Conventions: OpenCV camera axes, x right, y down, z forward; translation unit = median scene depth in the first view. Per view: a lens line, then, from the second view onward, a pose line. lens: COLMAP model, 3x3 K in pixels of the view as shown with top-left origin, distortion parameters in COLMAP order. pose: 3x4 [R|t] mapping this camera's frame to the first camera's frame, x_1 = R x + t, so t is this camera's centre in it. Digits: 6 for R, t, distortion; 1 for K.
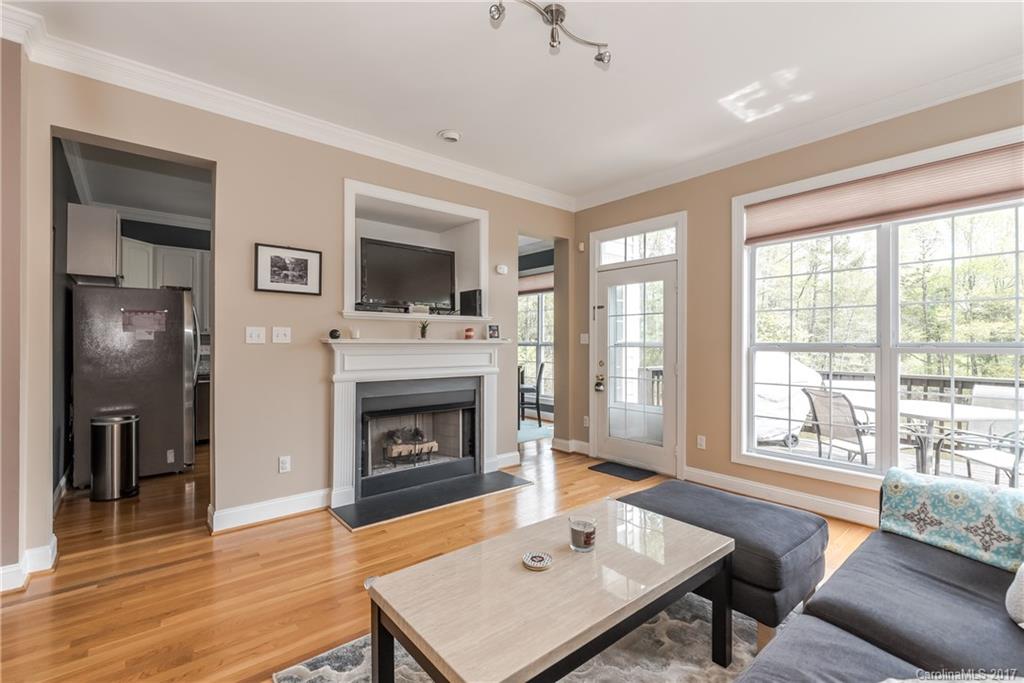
lens RADIAL K [[447.1, 0, 511.7], [0, 447.1, 340.7], [0, 0, 1]] dist [0.003902, -0.000067]
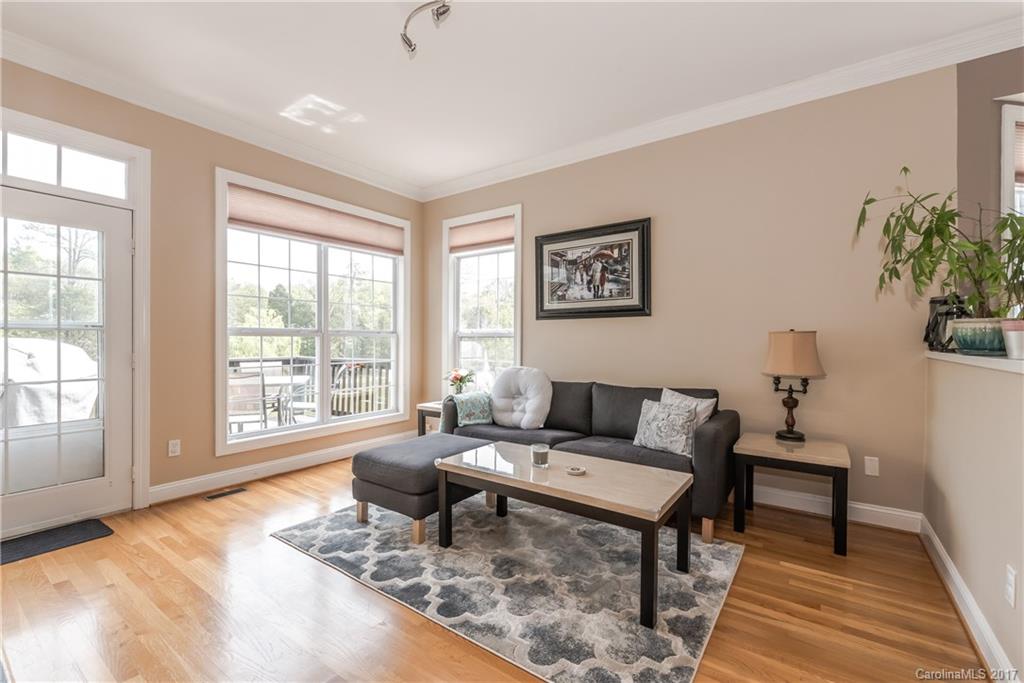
lens RADIAL K [[447.1, 0, 508.9], [0, 447.1, 342.1], [0, 0, 1]] dist [0.003902, -0.000067]
pose [[-0.245165, -0.010004, 0.969430, -0.578970], [-0.010438, 0.999916, 0.007679, 0.025200], [-0.969425, -0.008236, -0.245248, 0.692669]]
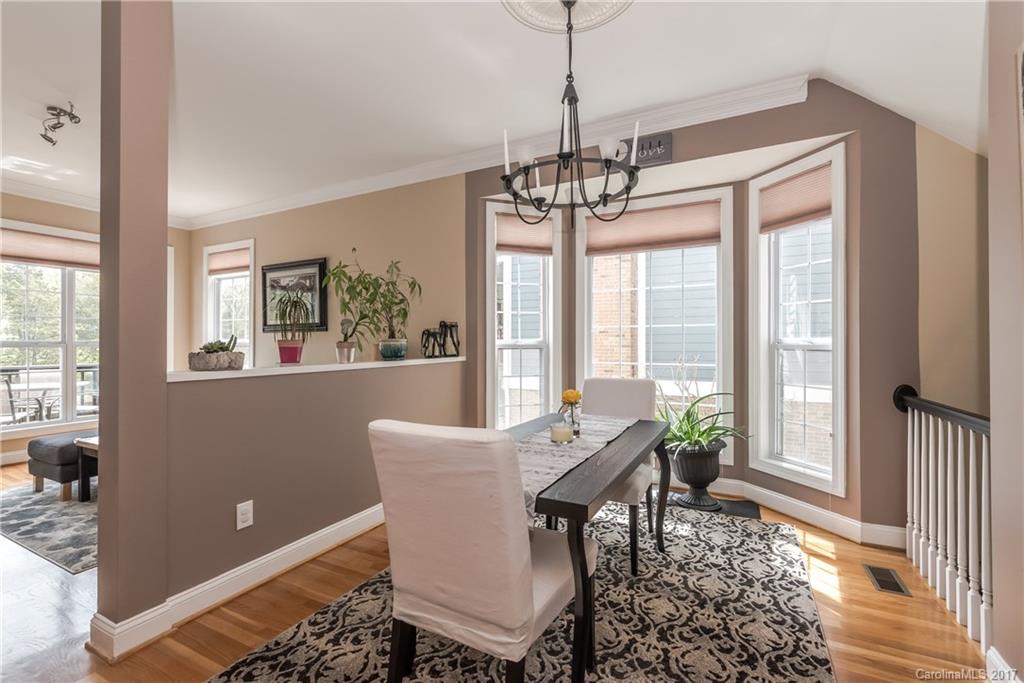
lens RADIAL K [[447.1, 0, 513.9], [0, 447.1, 342.6], [0, 0, 1]] dist [0.003902, -0.000067]
pose [[-0.390786, -0.004052, 0.920473, -1.143796], [-0.005122, 0.999984, 0.002227, -0.001360], [-0.920467, -0.003844, -0.390800, 0.134159]]
